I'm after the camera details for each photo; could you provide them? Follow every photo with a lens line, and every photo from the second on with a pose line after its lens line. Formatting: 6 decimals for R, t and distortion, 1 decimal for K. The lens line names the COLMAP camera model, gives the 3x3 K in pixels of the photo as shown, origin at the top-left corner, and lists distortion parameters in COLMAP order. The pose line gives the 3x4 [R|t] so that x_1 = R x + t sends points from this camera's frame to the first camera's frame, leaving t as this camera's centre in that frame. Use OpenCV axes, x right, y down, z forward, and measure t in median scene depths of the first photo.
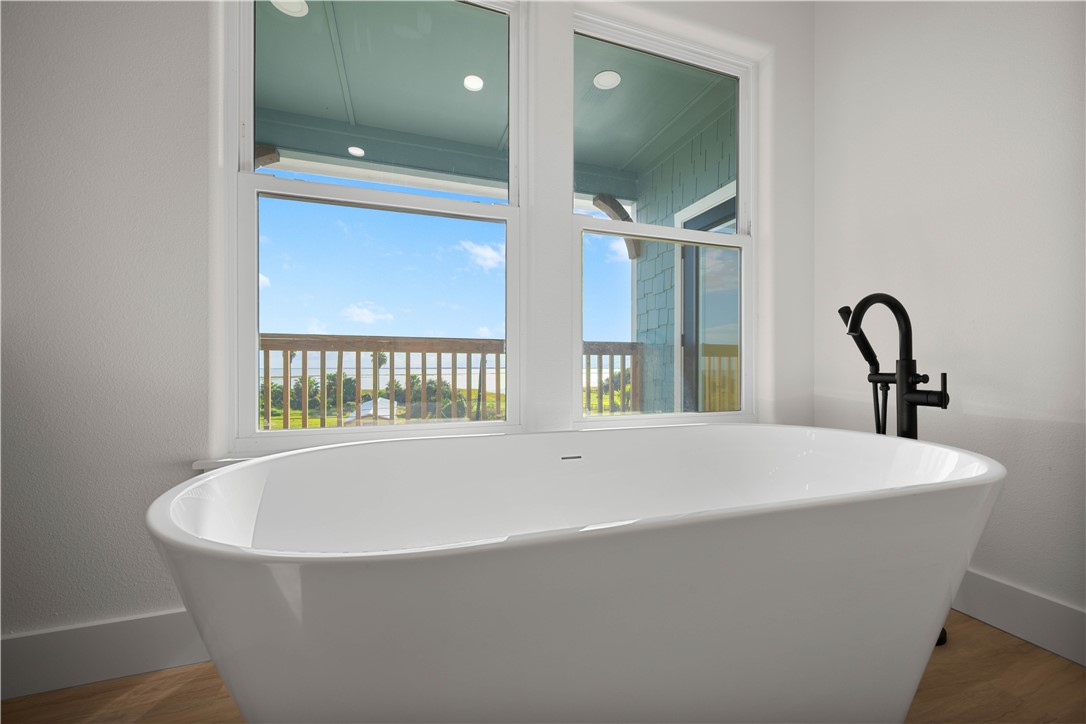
lens RADIAL K [[428.8, 0, 548.0], [0, 428.8, 368.4], [0, 0, 1]] dist [0.000327, -0.000018]
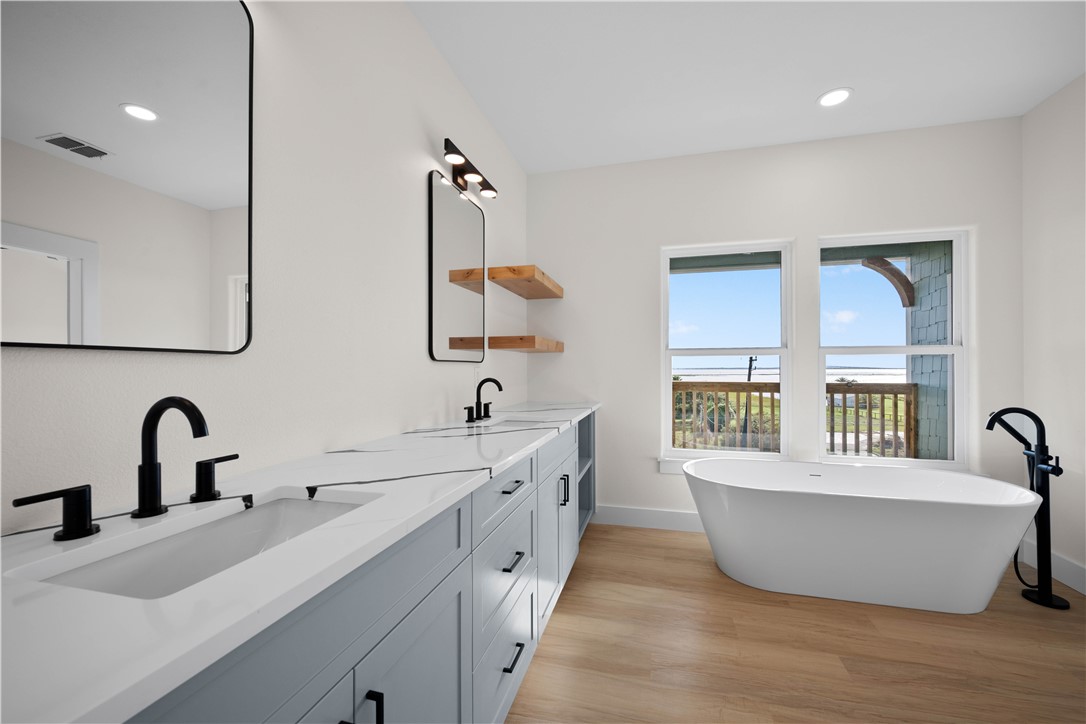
lens RADIAL K [[428.8, 0, 548.0], [0, 428.8, 368.4], [0, 0, 1]] dist [0.000327, -0.000018]
pose [[0.830042, -0.005333, -0.557675, 0.069402], [0.004804, 0.999986, -0.002412, -0.156635], [0.557680, -0.000677, 0.830056, -0.722228]]
